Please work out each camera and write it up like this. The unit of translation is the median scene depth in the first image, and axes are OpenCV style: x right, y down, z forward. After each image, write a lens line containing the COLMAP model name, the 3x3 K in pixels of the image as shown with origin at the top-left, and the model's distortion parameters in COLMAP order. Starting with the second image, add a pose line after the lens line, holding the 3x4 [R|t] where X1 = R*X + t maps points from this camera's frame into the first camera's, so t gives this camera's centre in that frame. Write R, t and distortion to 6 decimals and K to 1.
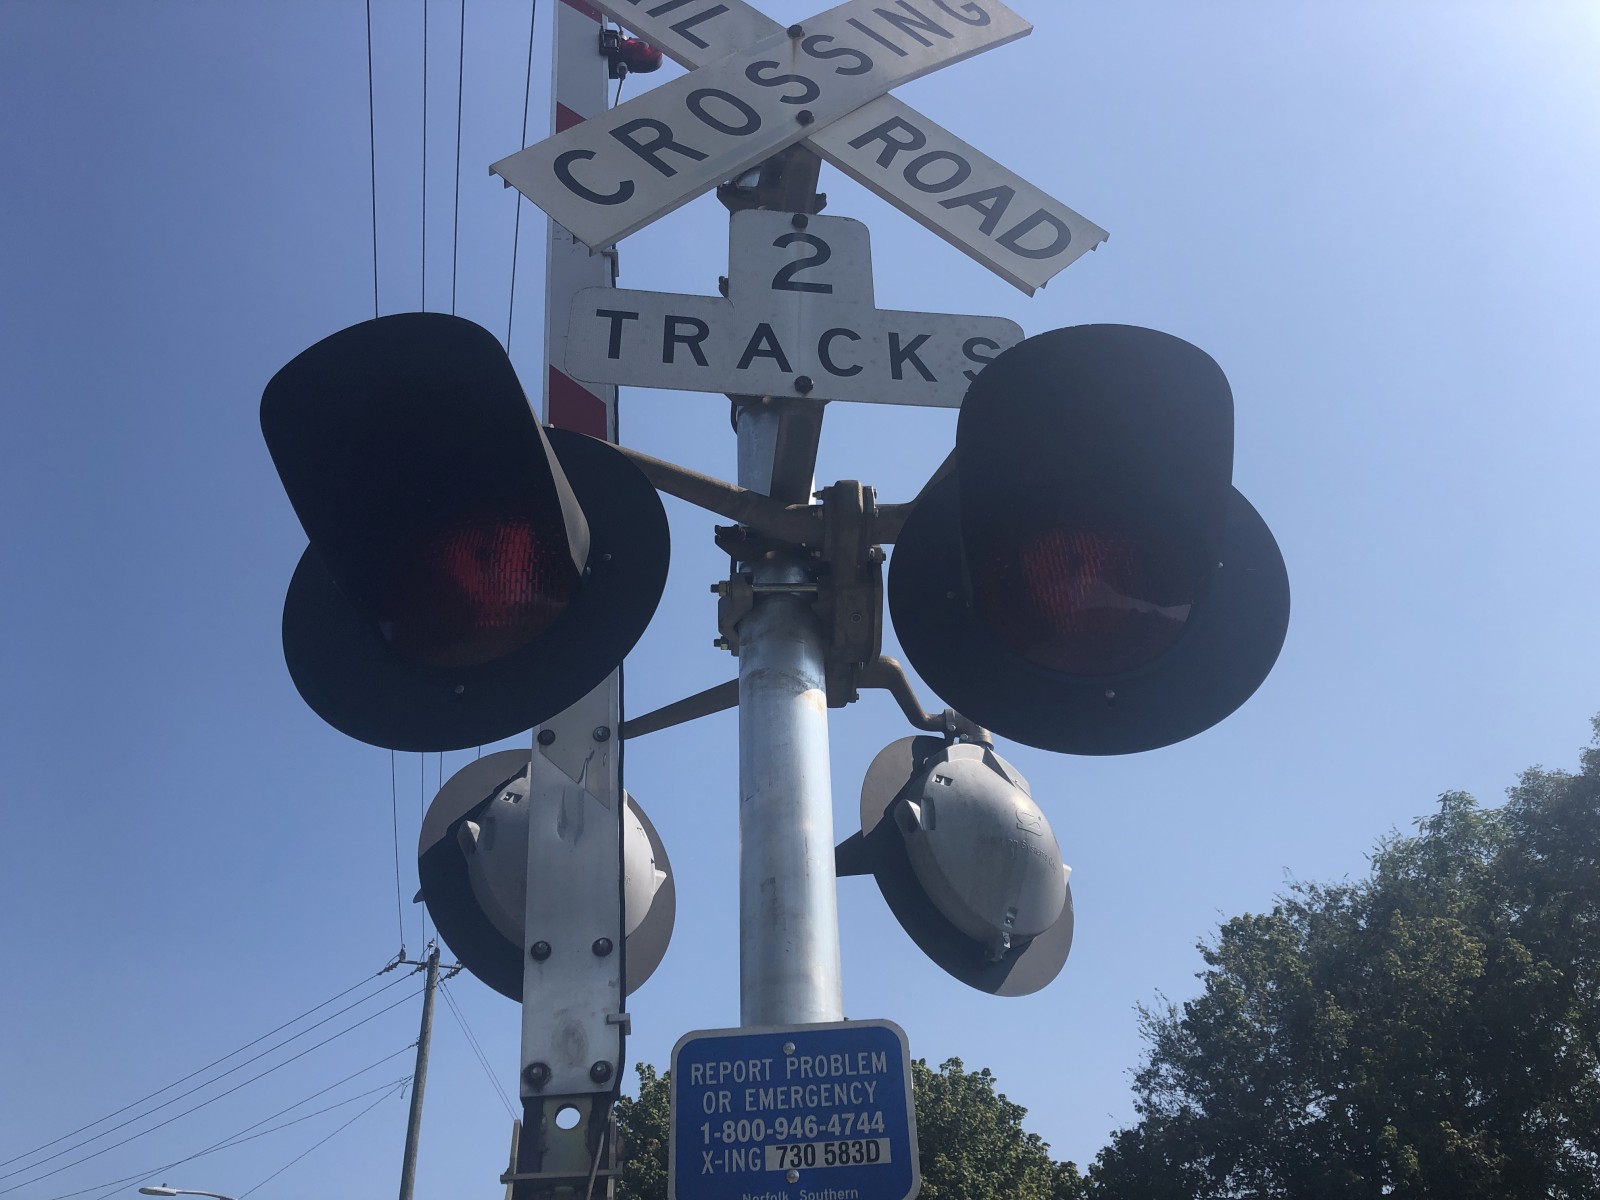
lens RADIAL K [[1338.4, 0, 827.4], [0, 1338.4, 575.1], [0, 0, 1]] dist [0.011684, -0.000184]
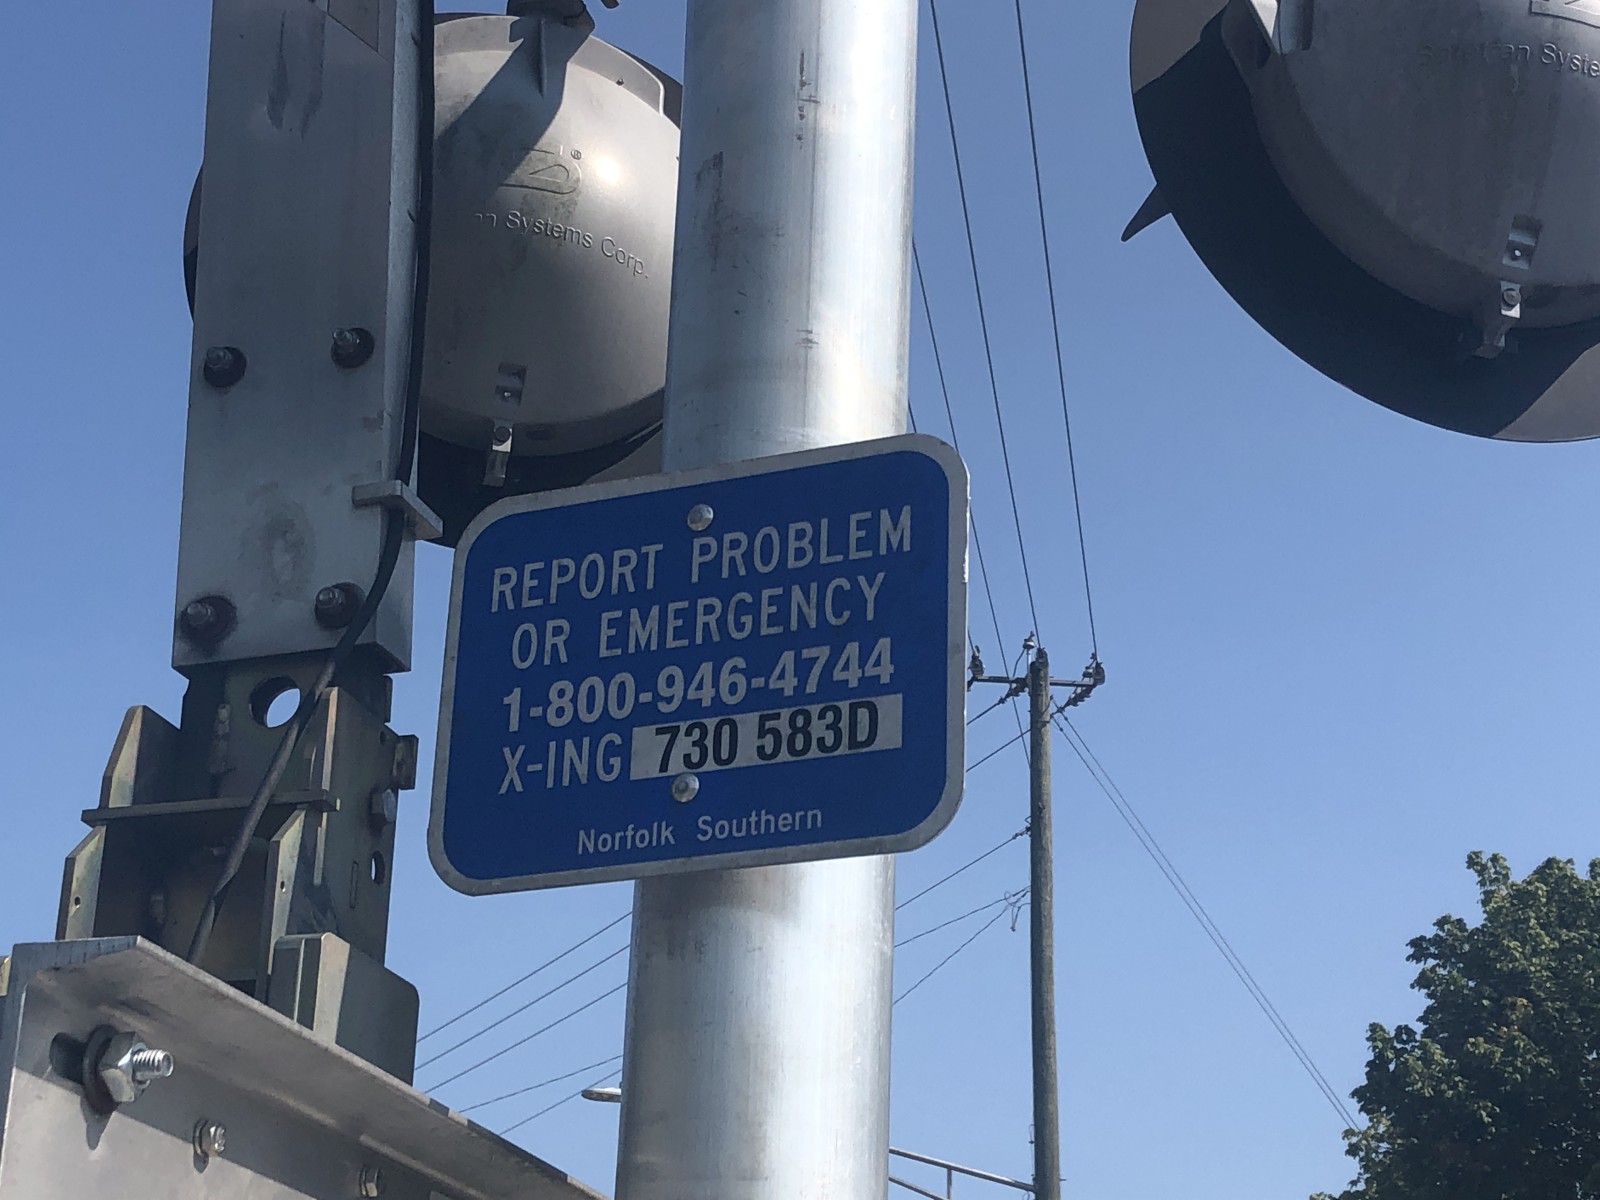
lens RADIAL K [[2829.5, 0, 800.0], [0, 2829.5, 600.0], [0, 0, 1]] dist [0.201923, -1.011488]
pose [[0.923683, -0.068932, -0.376906, 0.338204], [0.160285, 0.962993, 0.216689, 0.195133], [0.348020, -0.260564, 0.900549, 0.212160]]
